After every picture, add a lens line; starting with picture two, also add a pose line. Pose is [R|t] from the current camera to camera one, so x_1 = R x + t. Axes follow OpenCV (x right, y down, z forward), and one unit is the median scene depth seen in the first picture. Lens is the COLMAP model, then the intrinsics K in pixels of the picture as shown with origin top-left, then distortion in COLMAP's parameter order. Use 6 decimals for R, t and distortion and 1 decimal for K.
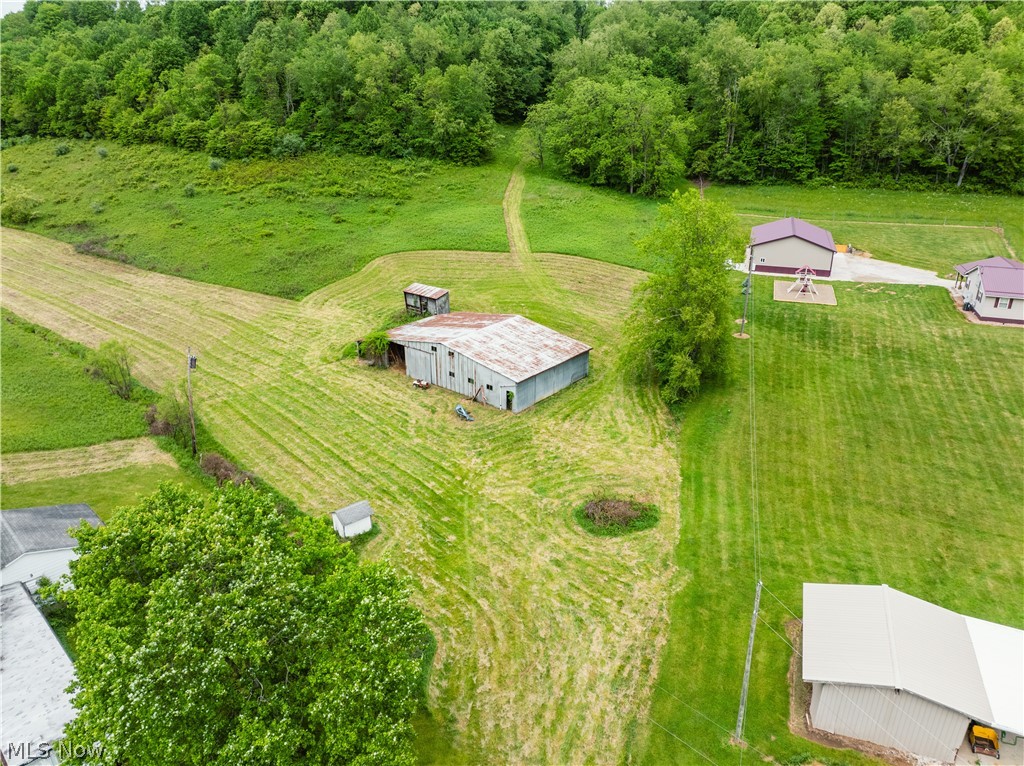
lens RADIAL K [[718.7, 0, 512.0], [0, 718.7, 383.0], [0, 0, 1]] dist [-0.027184, 0.003619]
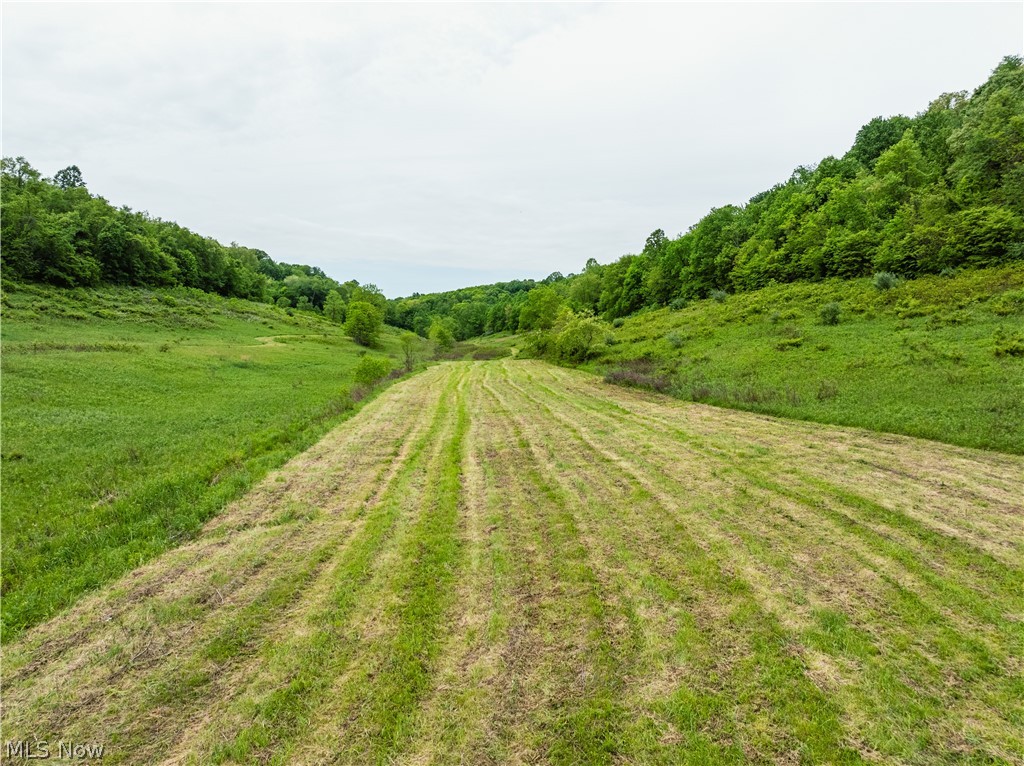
lens RADIAL K [[718.7, 0, 512.0], [0, 718.7, 383.0], [0, 0, 1]] dist [-0.027184, 0.003619]
pose [[0.660846, 0.021773, -0.750206, -0.190320], [-0.276683, 0.936243, -0.216555, -0.033488], [0.697660, 0.350679, 0.624736, 0.477374]]
